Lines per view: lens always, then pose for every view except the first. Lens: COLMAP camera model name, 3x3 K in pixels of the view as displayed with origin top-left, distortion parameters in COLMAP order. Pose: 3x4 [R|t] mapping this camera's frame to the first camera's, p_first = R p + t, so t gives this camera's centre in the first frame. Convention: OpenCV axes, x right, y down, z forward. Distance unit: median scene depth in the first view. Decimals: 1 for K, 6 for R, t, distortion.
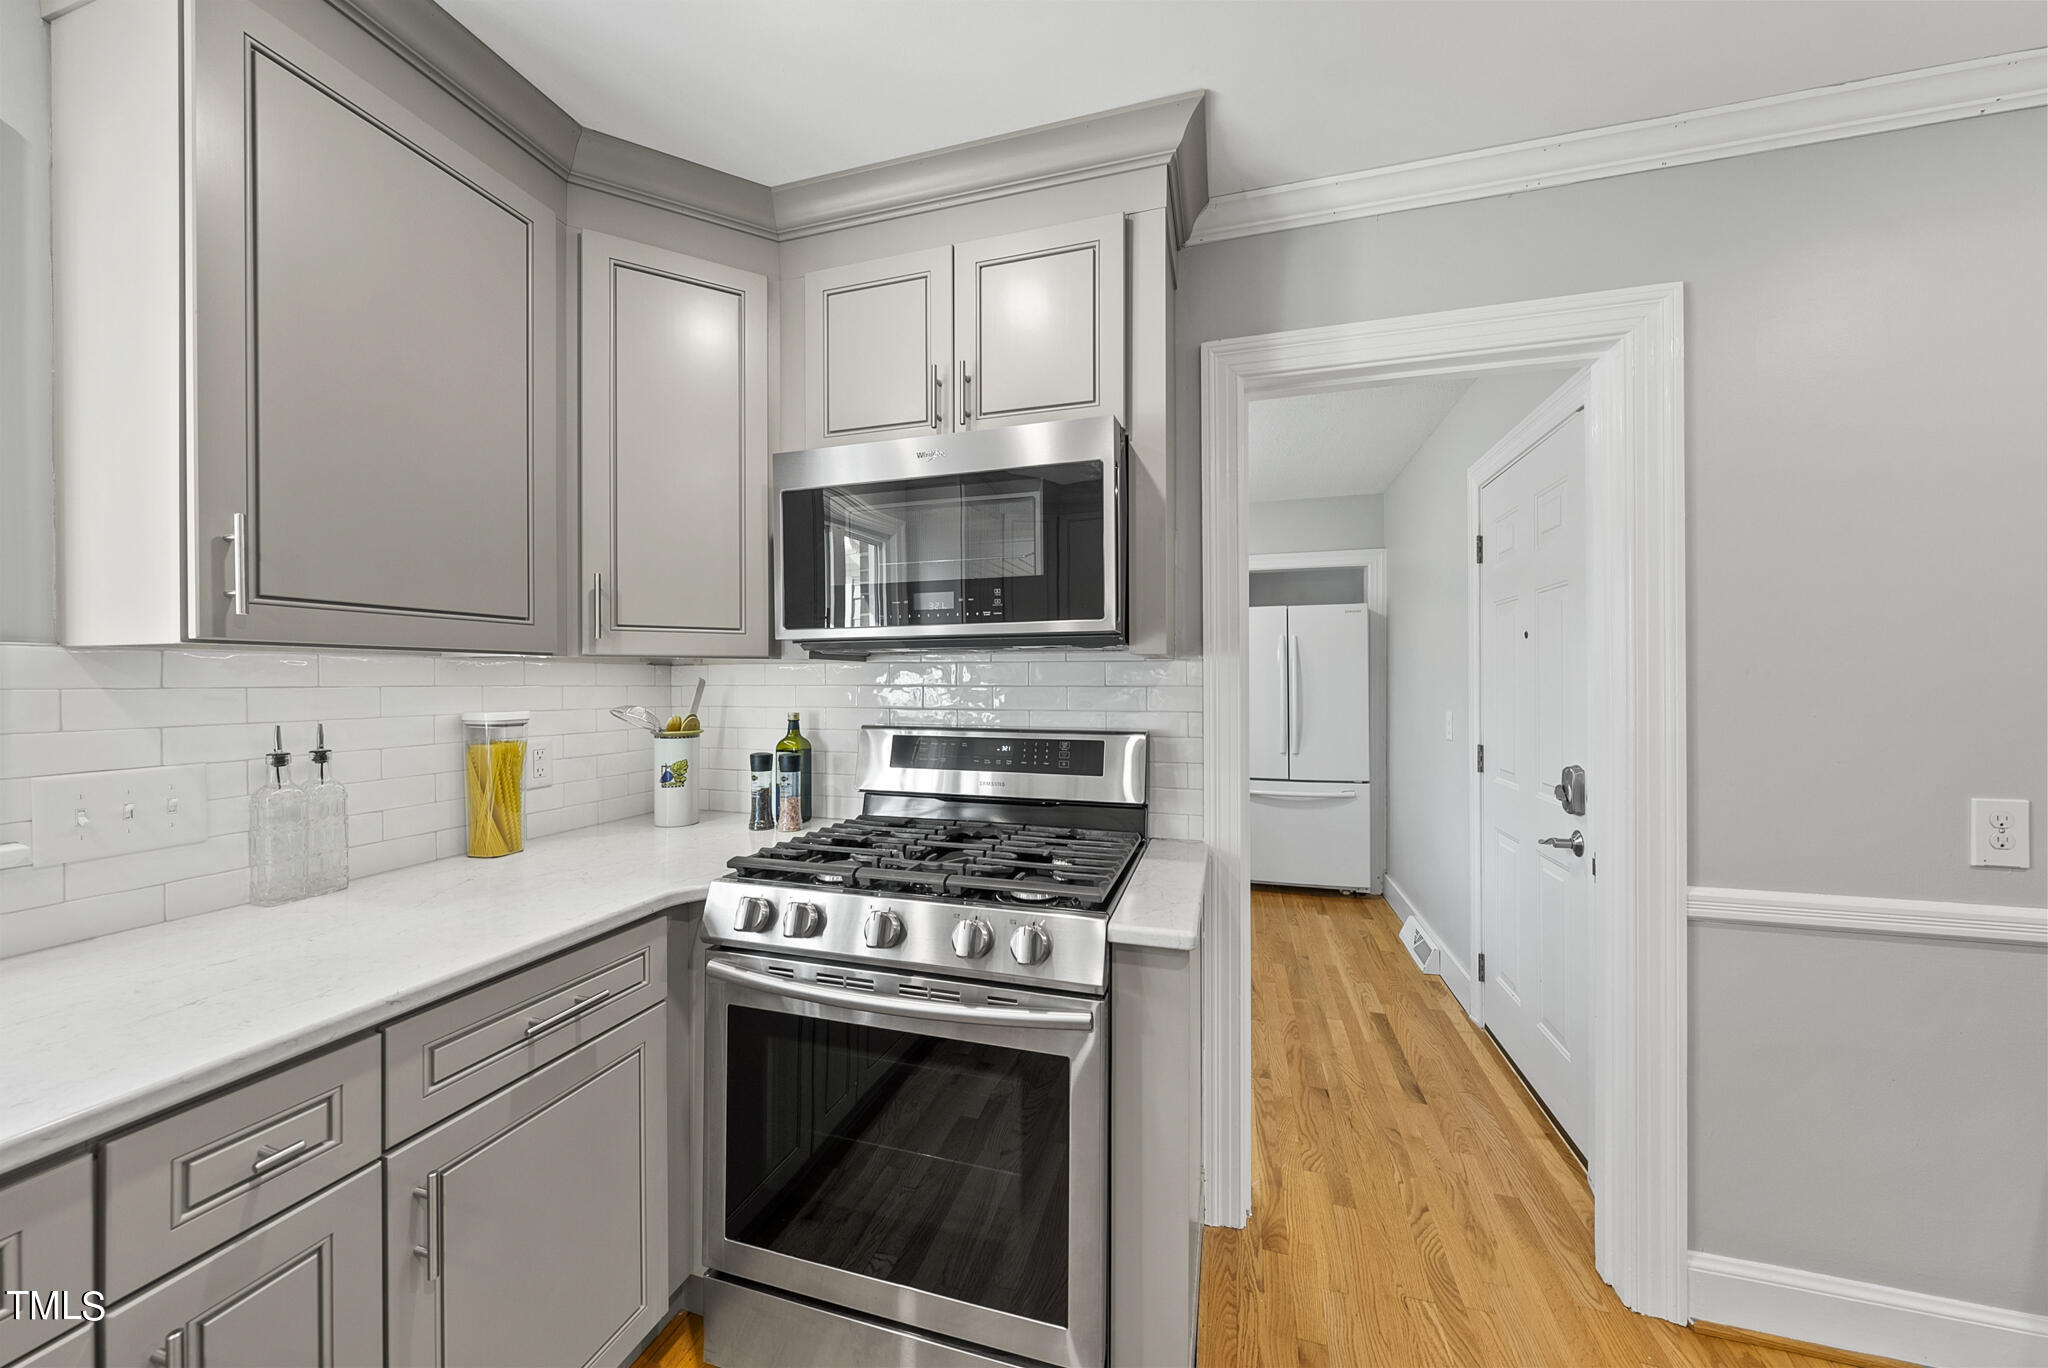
lens RADIAL K [[707.9, 0, 1015.1], [0, 707.9, 684.8], [0, 0, 1]] dist [-0.001484, -0.000498]
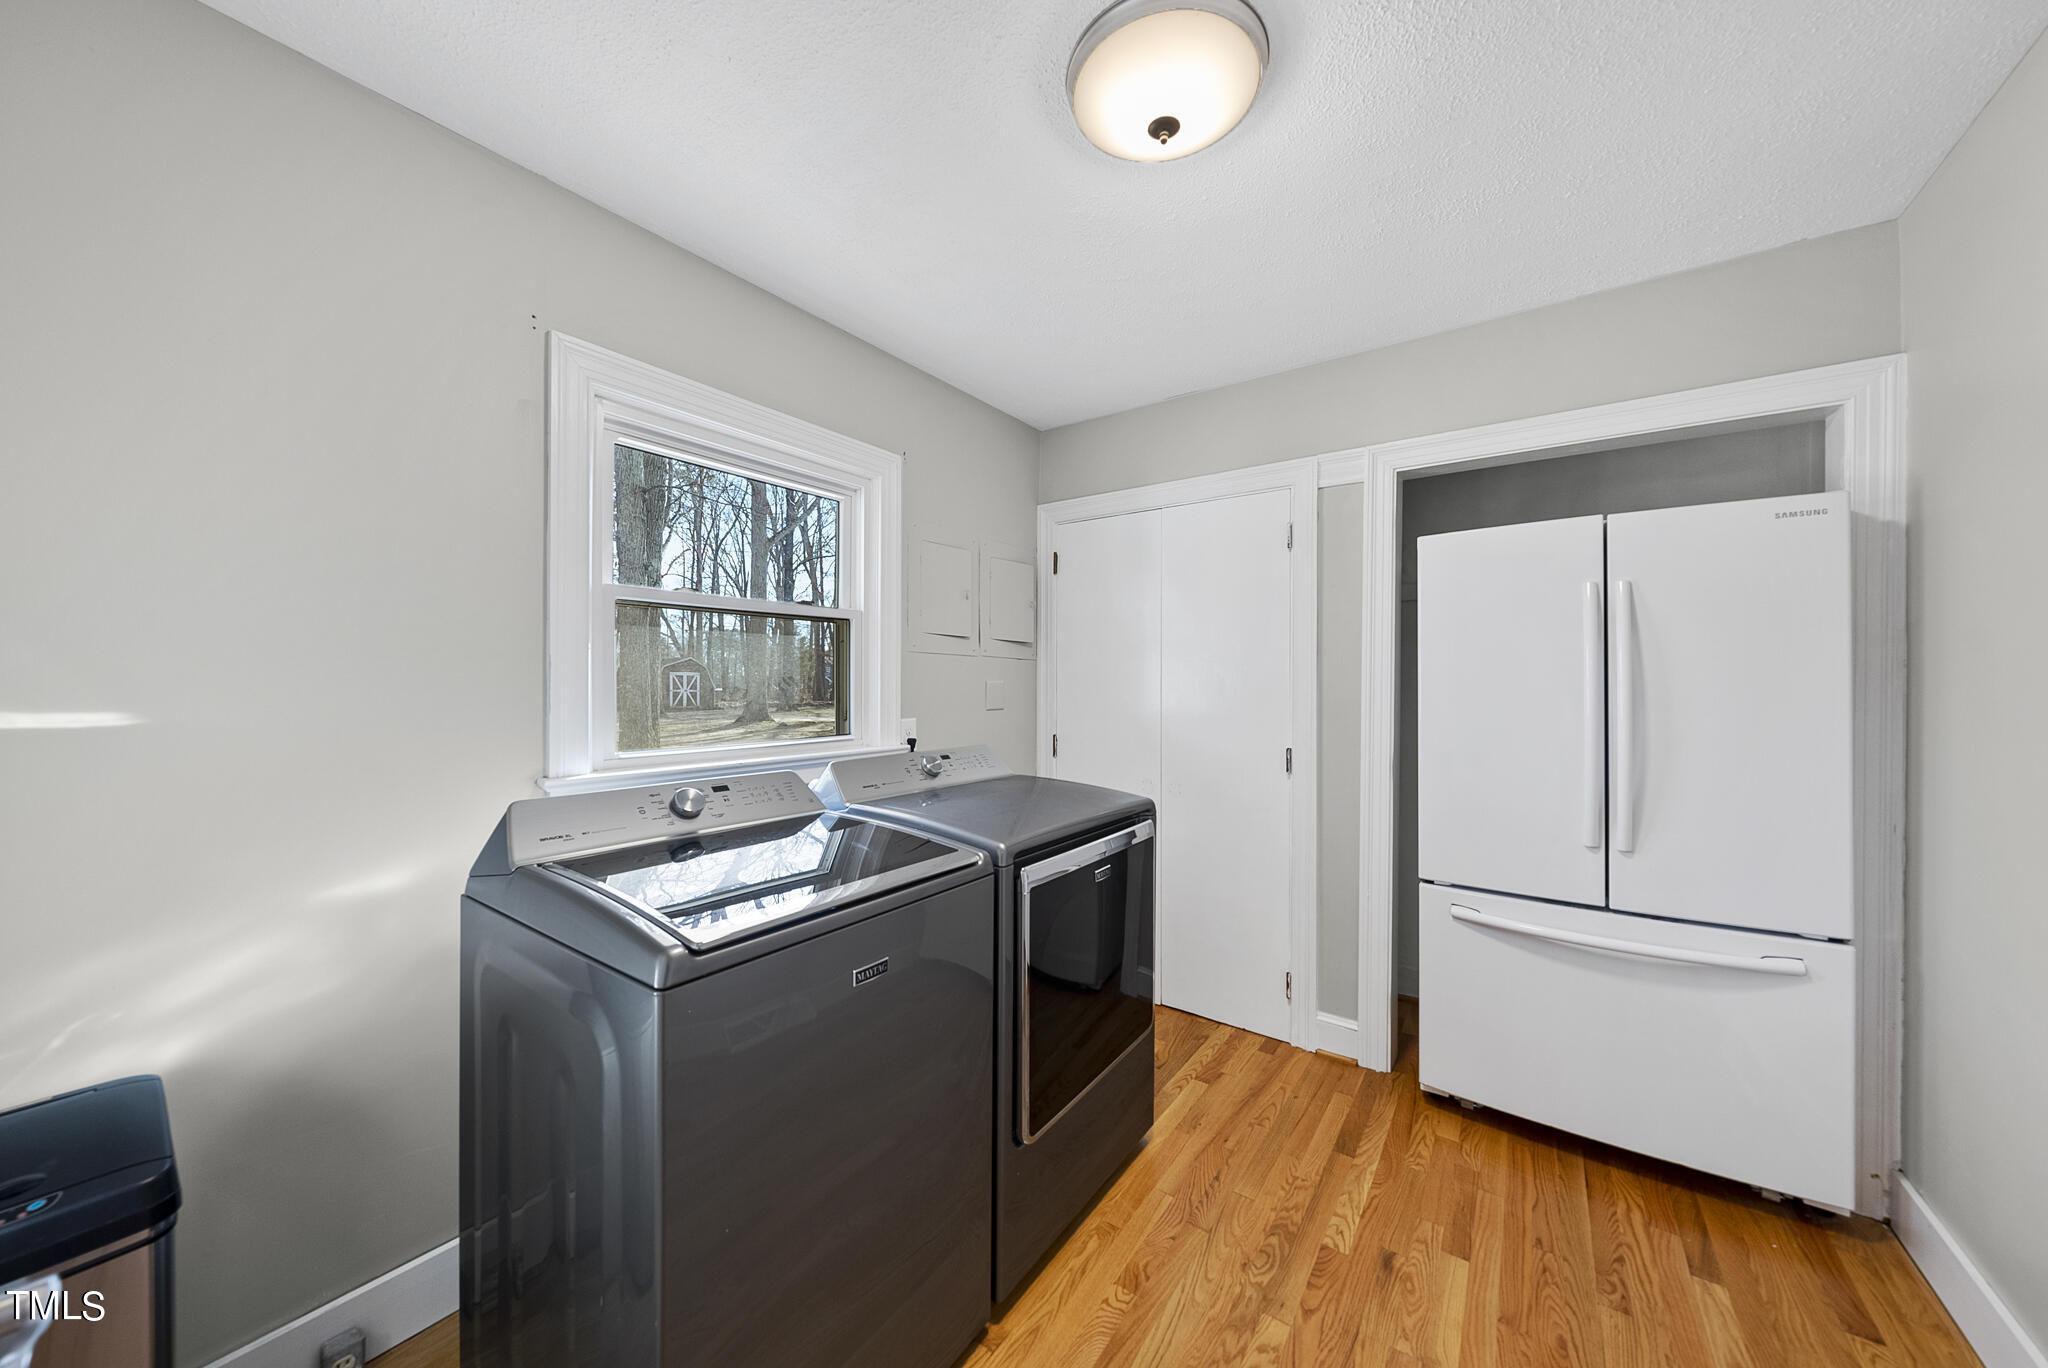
lens RADIAL K [[707.9, 0, 1024.0], [0, 707.9, 679.8], [0, 0, 1]] dist [-0.001484, -0.000498]
pose [[0.949487, 0.010296, -0.313637, 0.136164], [-0.010374, 0.999945, 0.001421, -0.001859], [0.313635, 0.001904, 0.949542, 0.355647]]
